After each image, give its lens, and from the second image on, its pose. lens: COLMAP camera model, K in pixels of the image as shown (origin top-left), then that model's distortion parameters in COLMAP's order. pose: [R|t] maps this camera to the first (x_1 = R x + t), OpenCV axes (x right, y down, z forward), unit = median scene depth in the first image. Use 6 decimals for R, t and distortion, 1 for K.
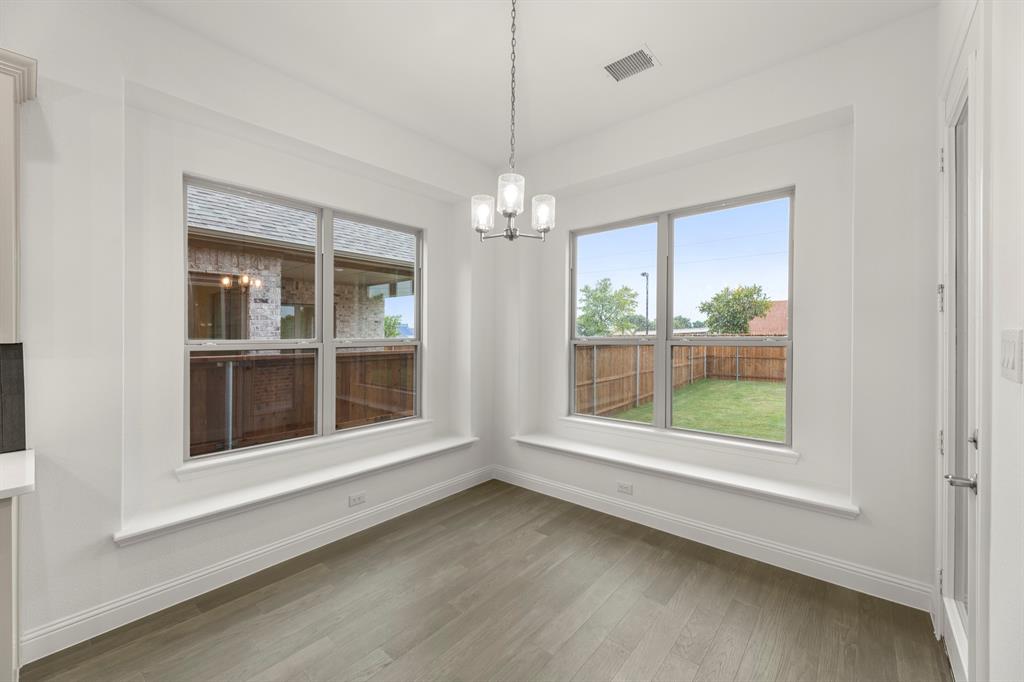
lens RADIAL K [[411.5, 0, 509.7], [0, 411.5, 339.6], [0, 0, 1]] dist [-0.001139, -0.000037]
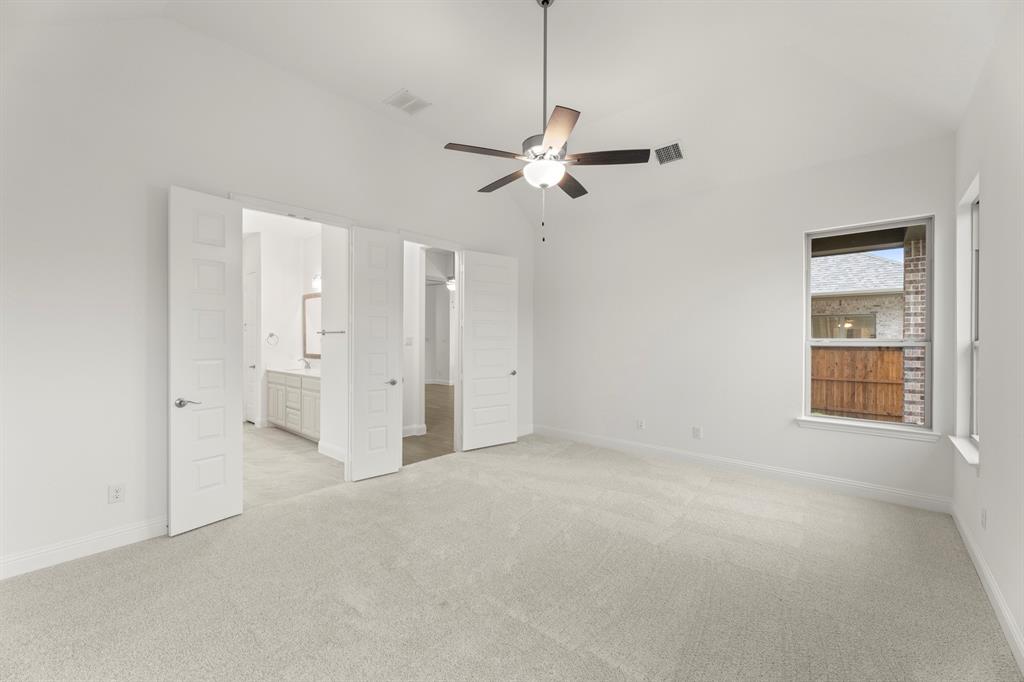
lens RADIAL K [[411.5, 0, 511.4], [0, 411.5, 338.5], [0, 0, 1]] dist [-0.001139, -0.000037]
pose [[-0.016942, 0.008502, -0.999820, 0.829715], [-0.000608, 0.999964, 0.008513, -0.012714], [0.999856, 0.000752, -0.016937, -0.131384]]
